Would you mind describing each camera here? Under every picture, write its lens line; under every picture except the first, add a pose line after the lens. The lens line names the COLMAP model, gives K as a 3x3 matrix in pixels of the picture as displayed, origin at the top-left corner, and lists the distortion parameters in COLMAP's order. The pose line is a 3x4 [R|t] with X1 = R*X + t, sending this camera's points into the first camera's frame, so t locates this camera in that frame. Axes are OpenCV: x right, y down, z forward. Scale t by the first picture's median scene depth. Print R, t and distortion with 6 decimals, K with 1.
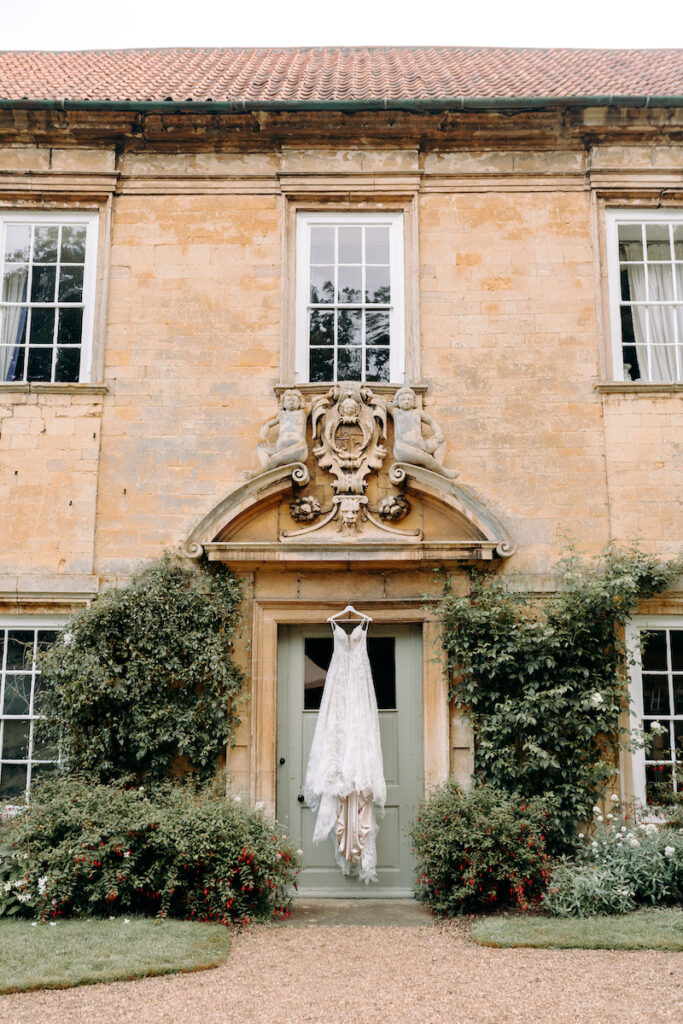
lens RADIAL K [[909.3, 0, 341.5], [0, 909.3, 512.0], [0, 0, 1]] dist [0.000275, -0.005735]
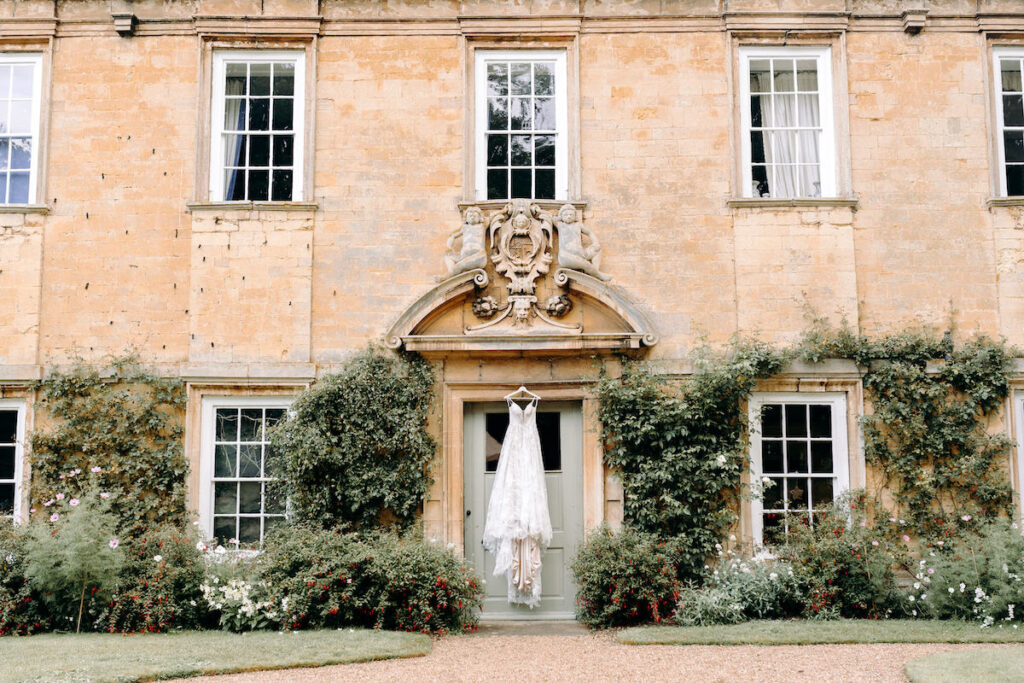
lens RADIAL K [[909.3, 0, 512.0], [0, 909.3, 341.5], [0, 0, 1]] dist [0.000275, -0.005735]
pose [[0.999935, -0.008023, -0.008145, 0.005342], [0.008486, 0.998252, 0.058493, -0.028535], [0.007661, -0.058558, 0.998255, -0.212323]]
